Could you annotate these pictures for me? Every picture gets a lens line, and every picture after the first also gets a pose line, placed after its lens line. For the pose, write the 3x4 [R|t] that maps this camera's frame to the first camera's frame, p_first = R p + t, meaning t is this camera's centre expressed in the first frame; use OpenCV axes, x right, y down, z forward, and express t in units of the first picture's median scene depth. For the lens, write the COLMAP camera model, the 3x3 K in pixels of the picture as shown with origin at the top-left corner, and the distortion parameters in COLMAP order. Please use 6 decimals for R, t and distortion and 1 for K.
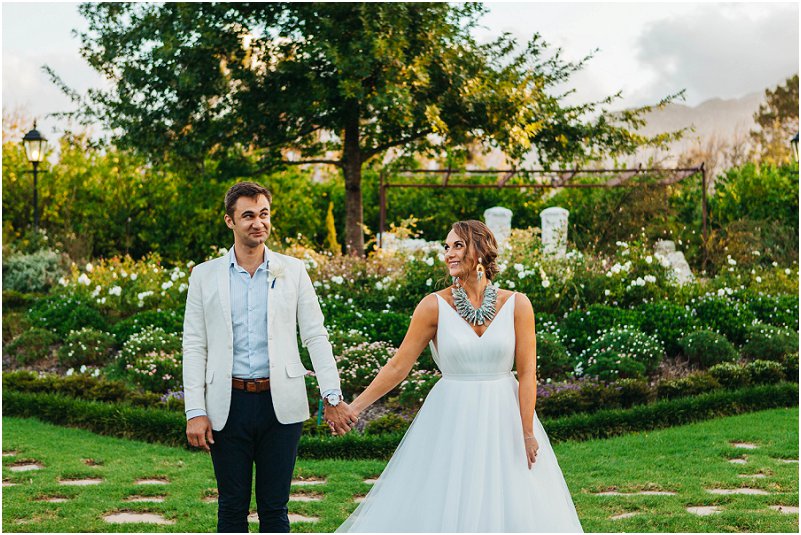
lens RADIAL K [[1249.1, 0, 401.3], [0, 1249.1, 295.9], [0, 0, 1]] dist [0.142171, 0.000000]
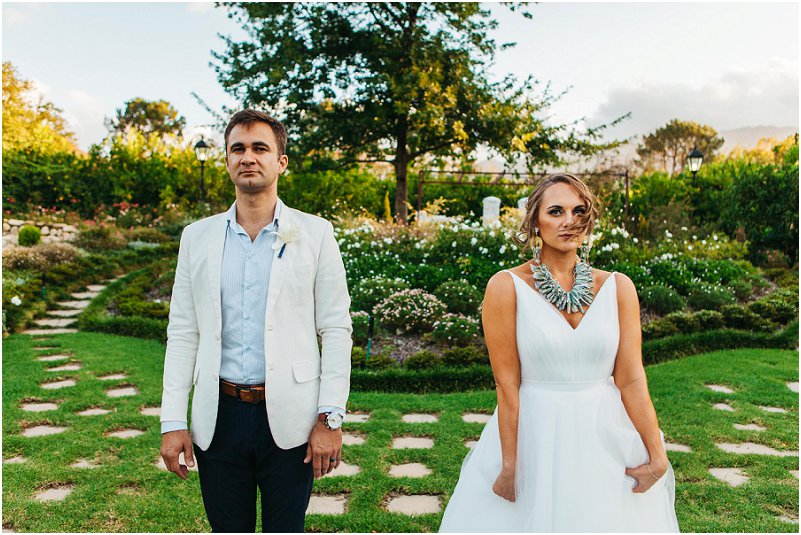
lens RADIAL K [[690.9, 0, 368.9], [0, 690.9, 281.4], [0, 0, 1]] dist [-0.004552, -0.008144]
pose [[0.996091, 0.030617, -0.082859, -0.006446], [-0.026568, 0.998419, 0.049528, -0.004458], [0.084245, -0.047133, 0.995330, 0.203107]]
